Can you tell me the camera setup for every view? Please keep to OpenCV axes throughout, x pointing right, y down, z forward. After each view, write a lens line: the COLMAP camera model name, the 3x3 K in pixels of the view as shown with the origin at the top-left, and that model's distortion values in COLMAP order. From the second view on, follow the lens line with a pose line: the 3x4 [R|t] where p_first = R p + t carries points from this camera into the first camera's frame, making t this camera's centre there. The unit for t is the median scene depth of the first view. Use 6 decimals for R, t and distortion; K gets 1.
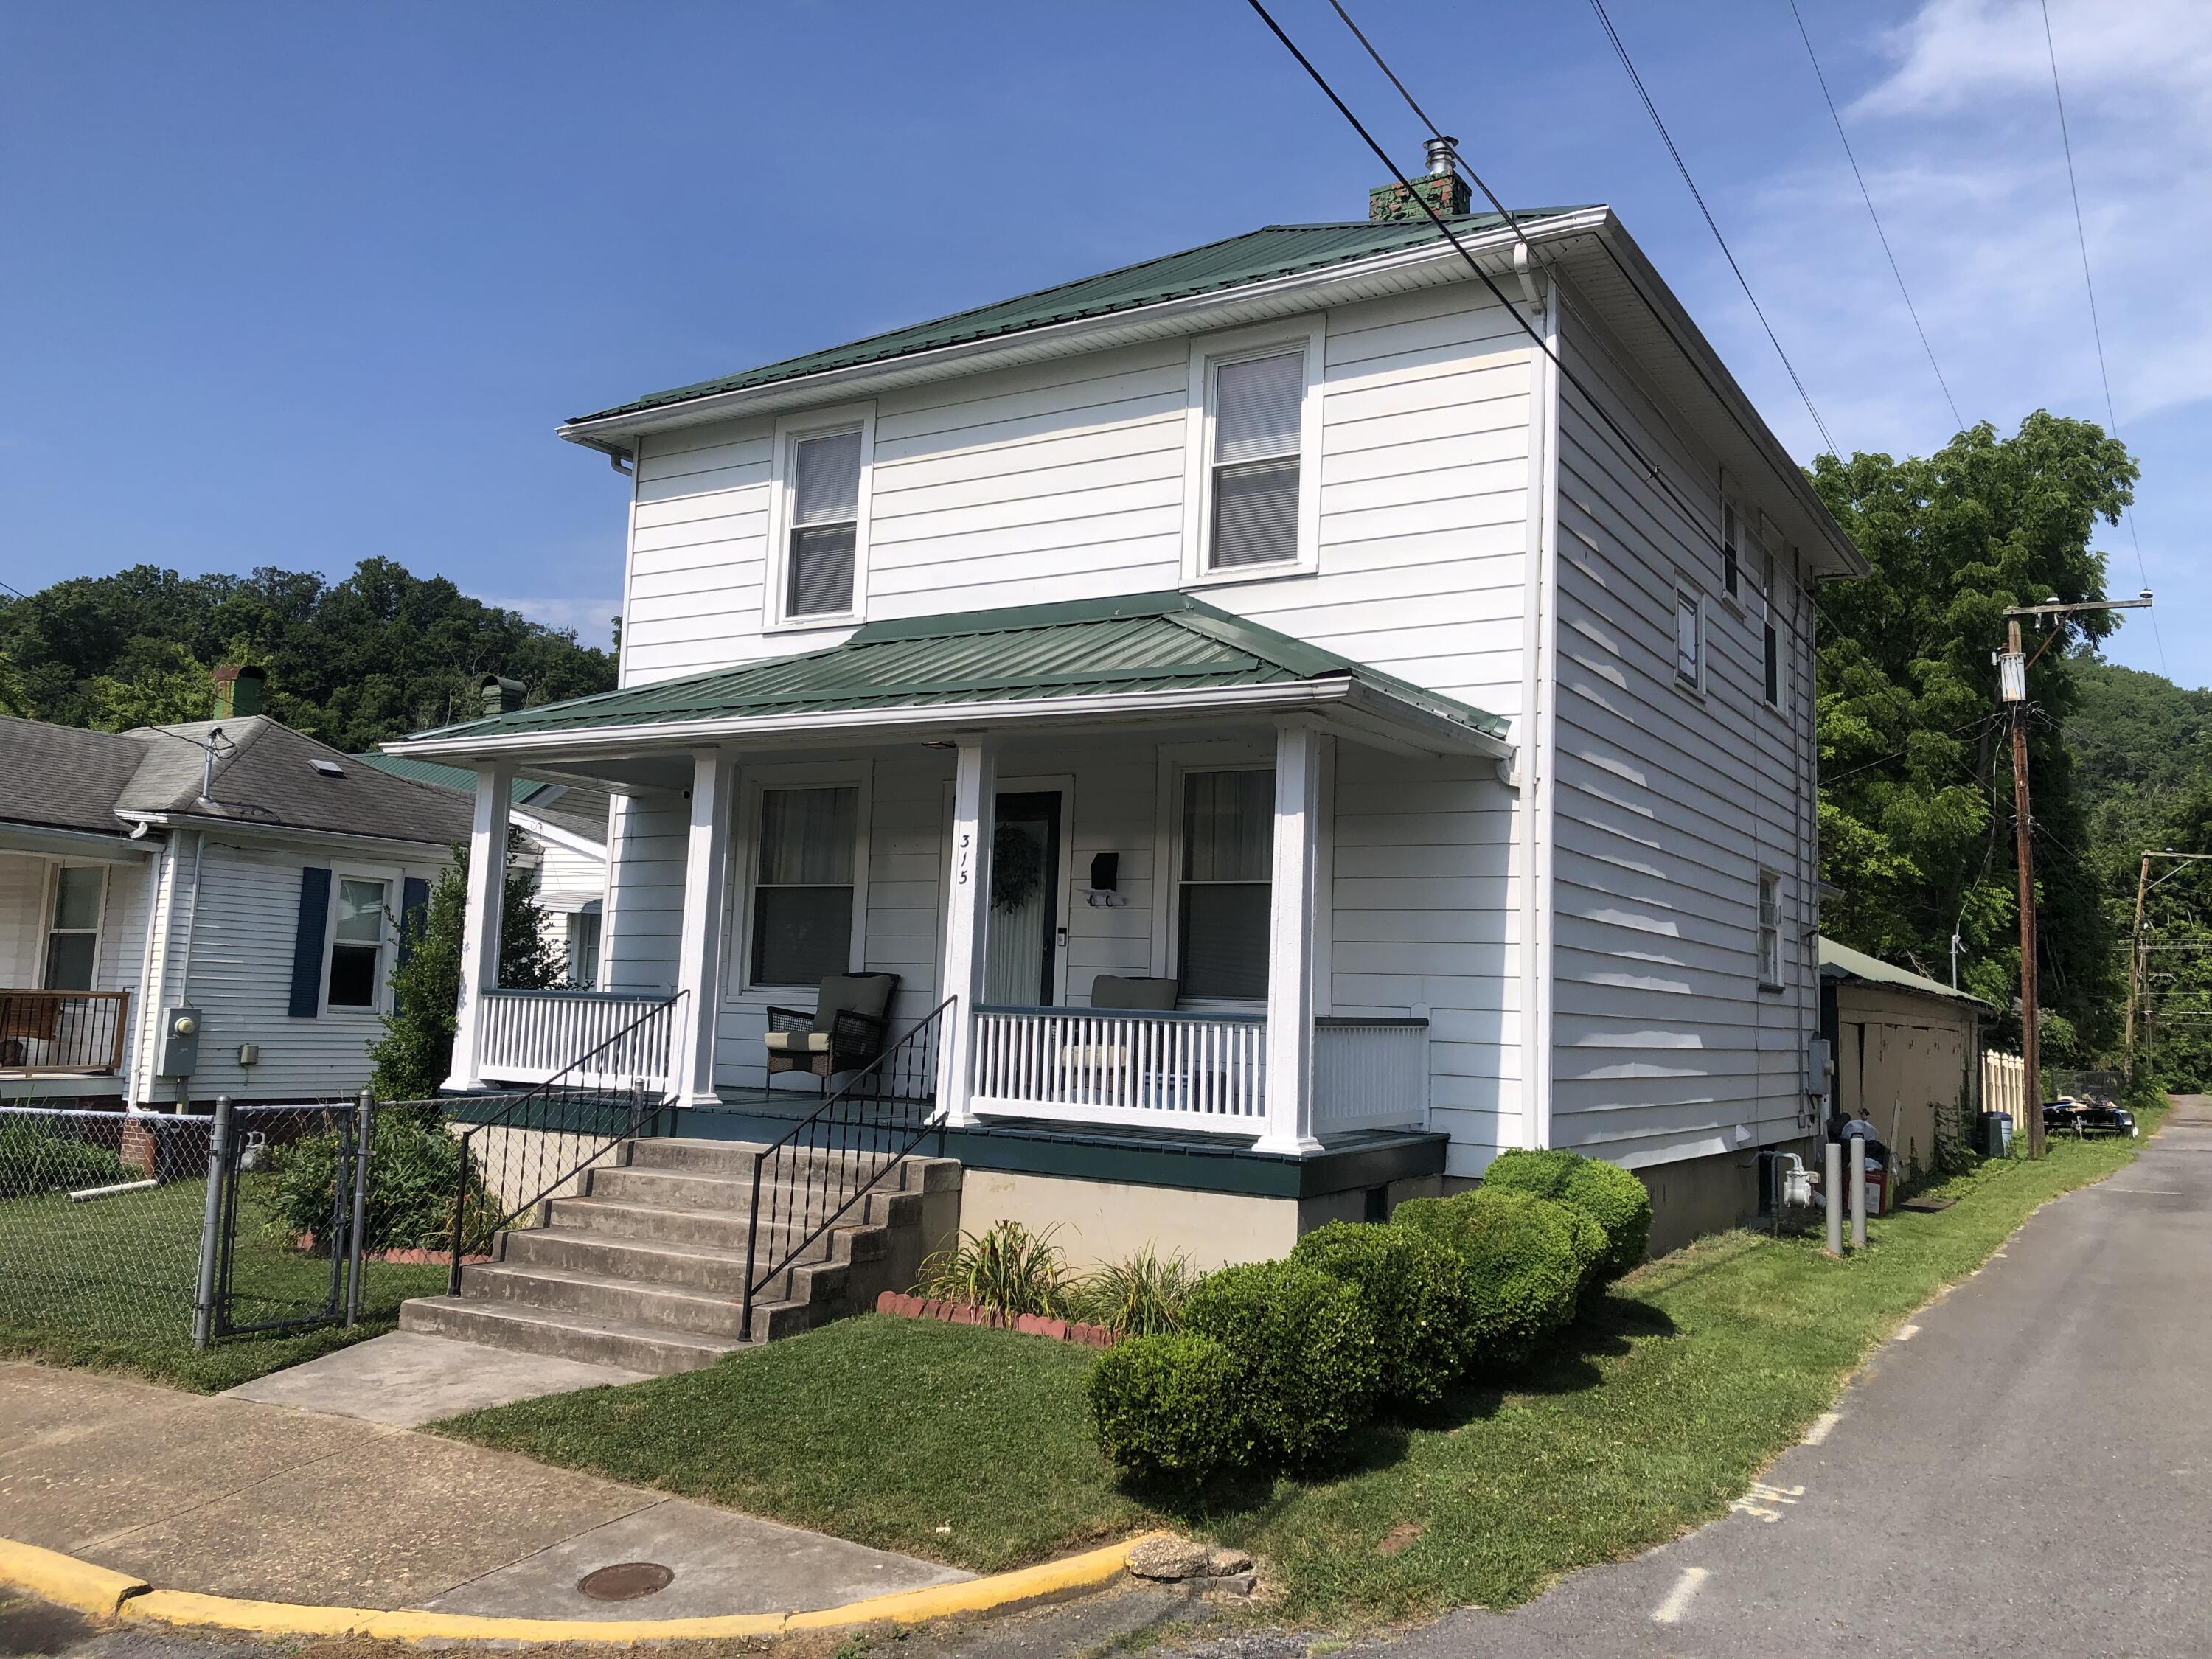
lens RADIAL K [[1816.9, 0, 1115.8], [0, 1816.9, 841.2], [0, 0, 1]] dist [0.047940, -0.041874]
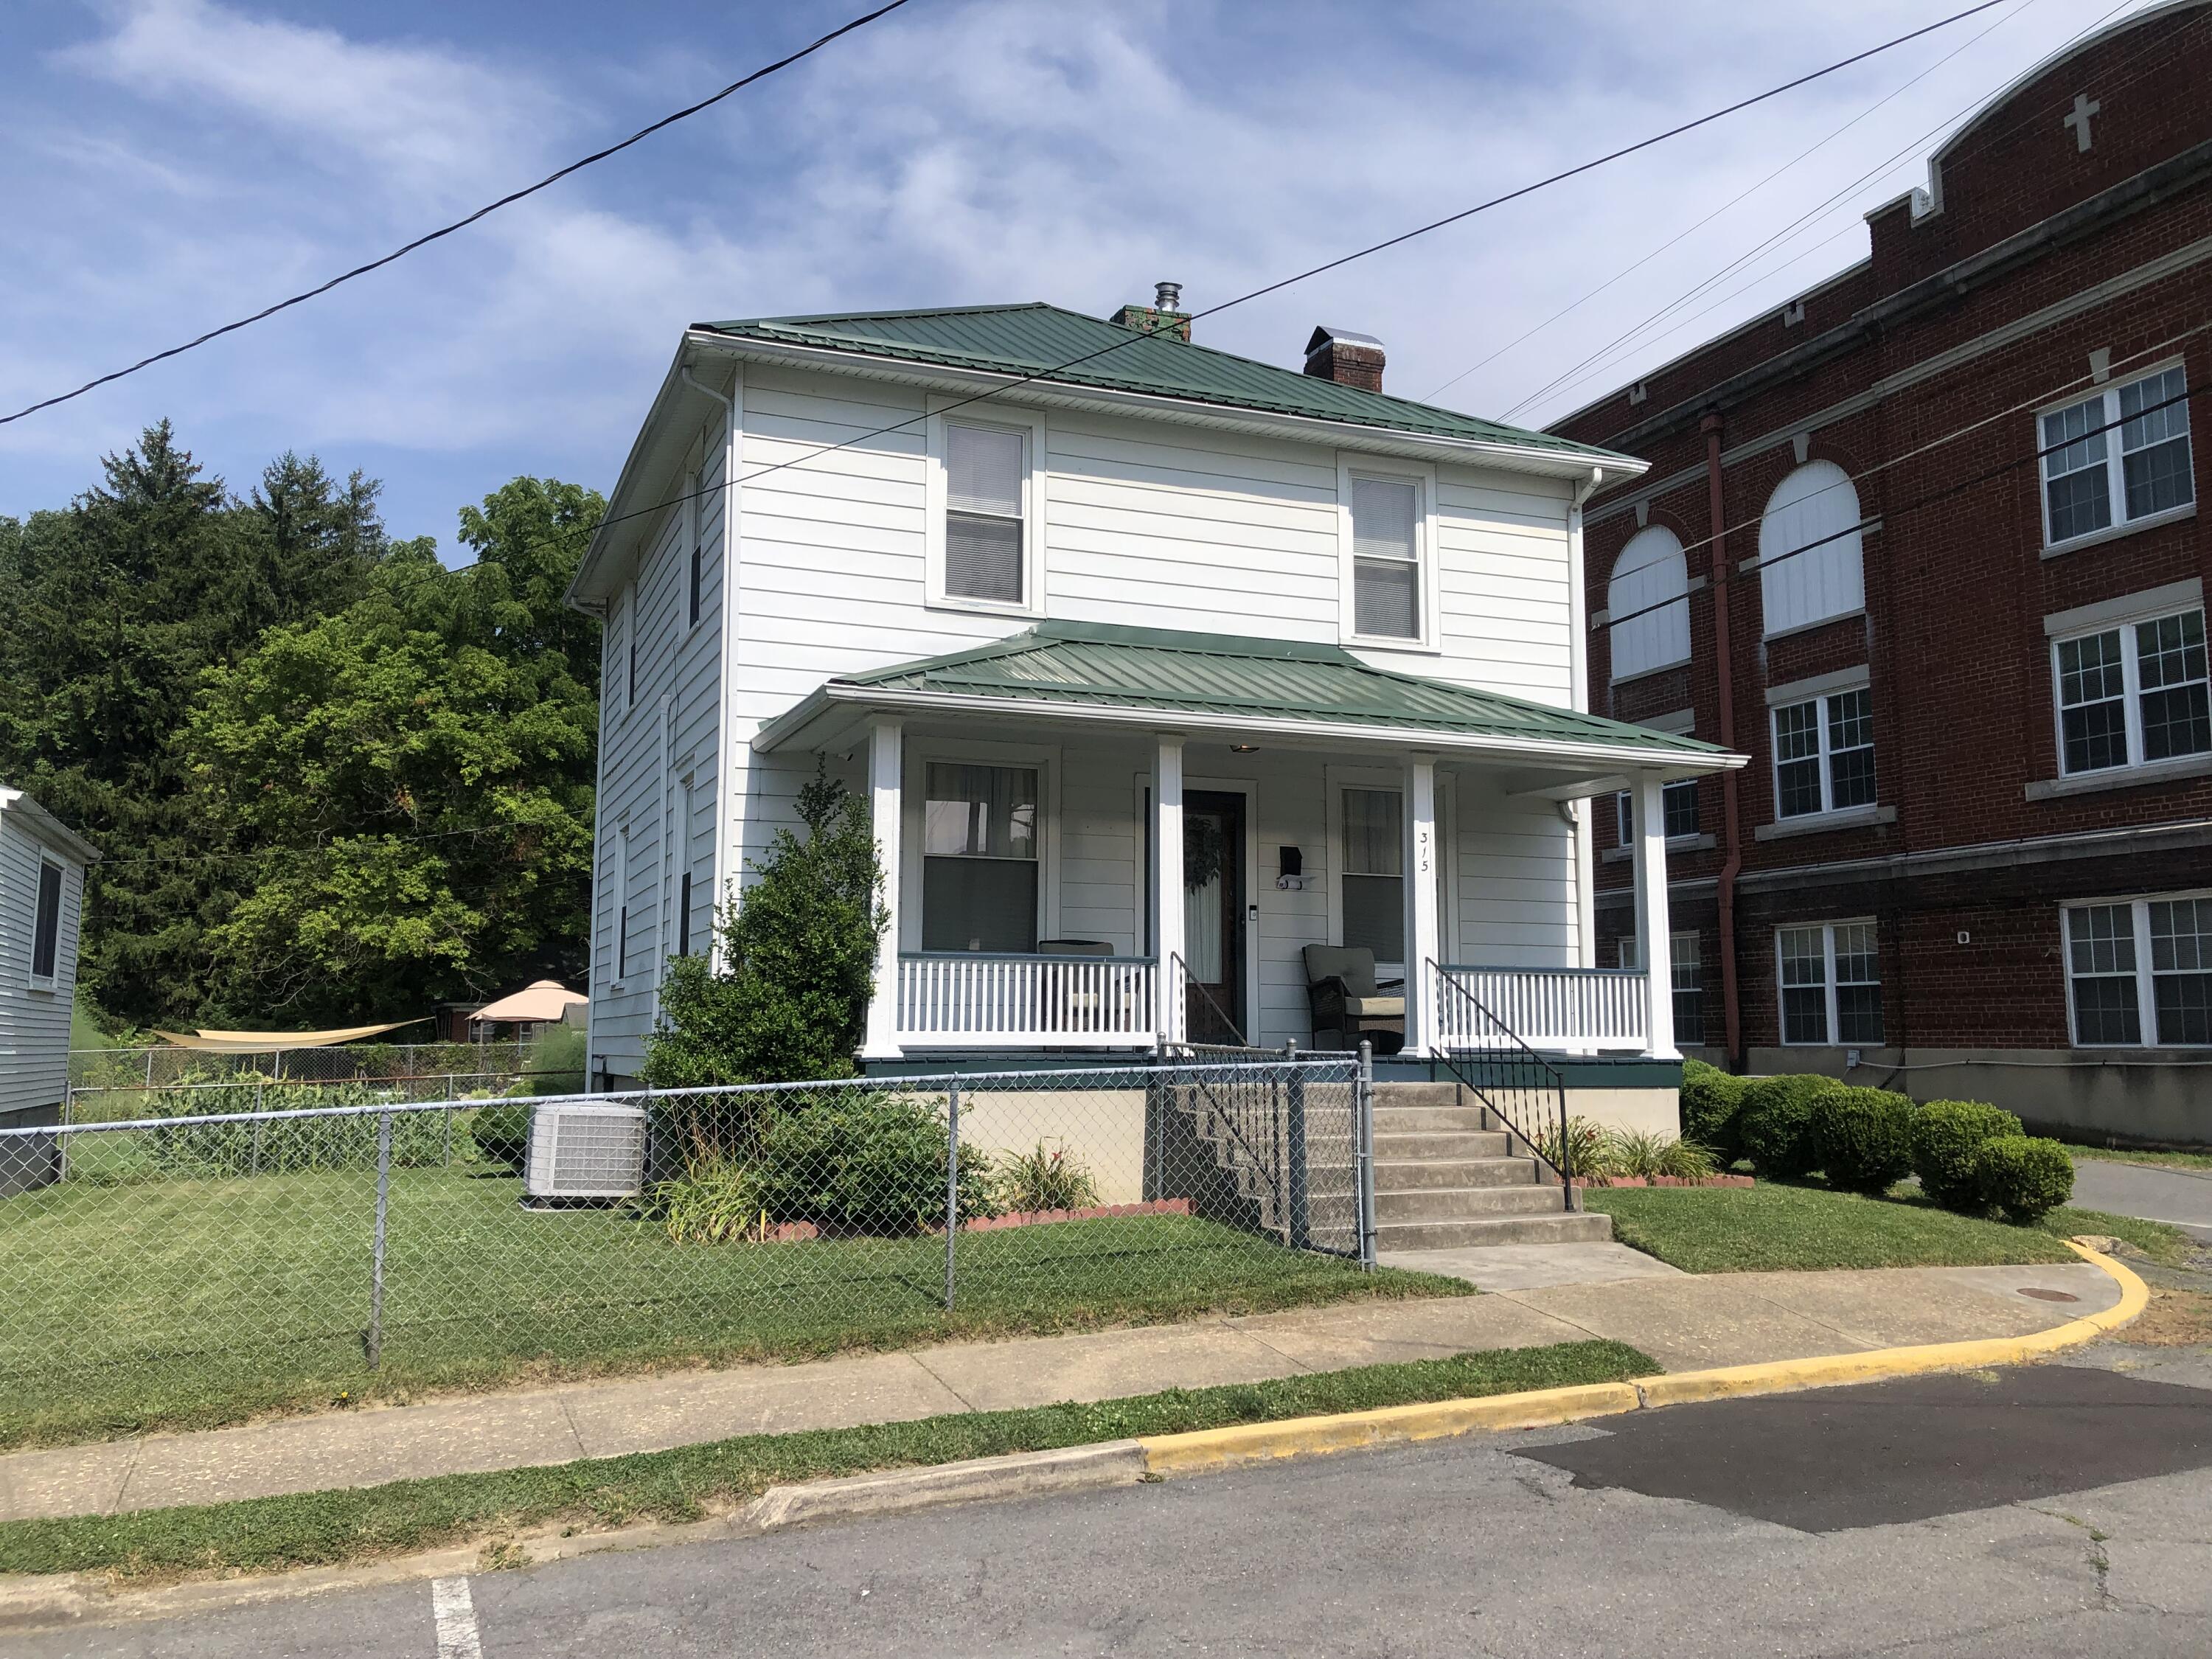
lens RADIAL K [[1816.9, 0, 1115.8], [0, 1816.9, 841.2], [0, 0, 1]] dist [0.047940, -0.041874]
pose [[0.596608, 0.055059, 0.800642, -1.056863], [-0.058815, 0.997961, -0.024801, 0.040242], [-0.800374, -0.032294, 0.598630, 0.341130]]
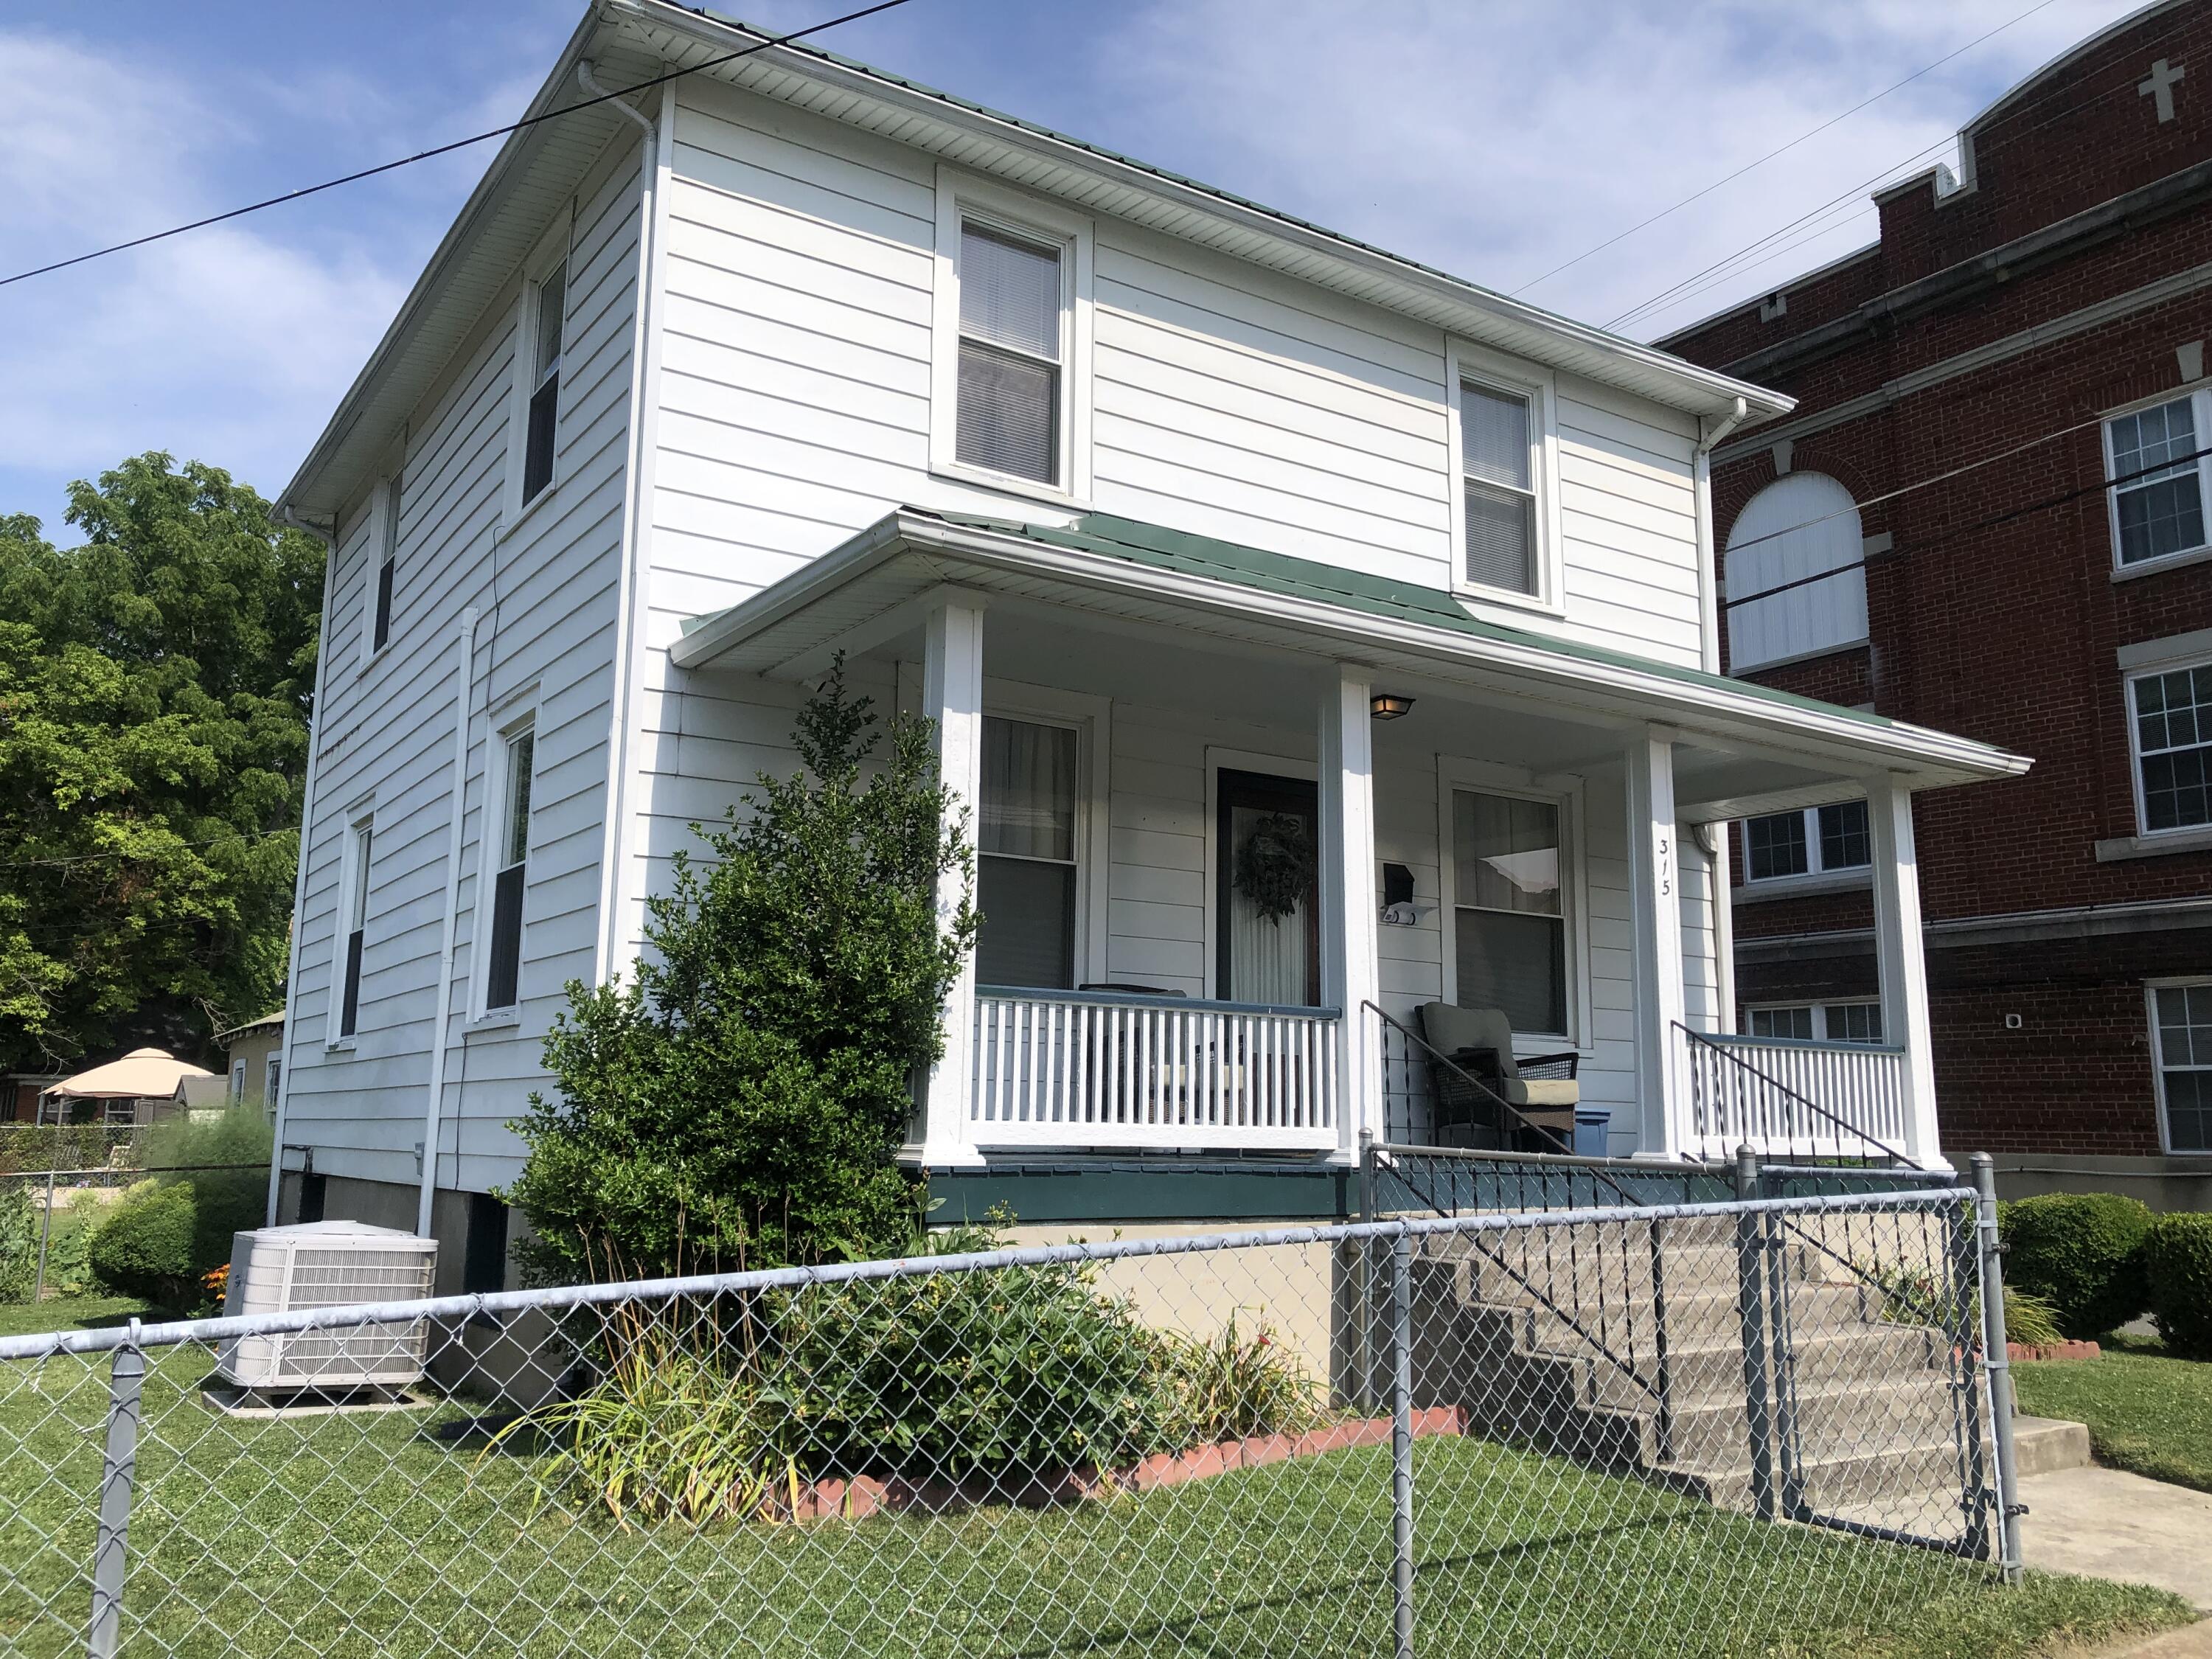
lens RADIAL K [[1820.5, 0, 1099.4], [0, 1820.5, 827.9], [0, 0, 1]] dist [0.014606, 0.007763]
pose [[0.434318, 0.120358, 0.892682, -0.848163], [-0.085041, 0.992085, -0.092385, 0.082210], [-0.896736, -0.035790, 0.441116, 0.723884]]
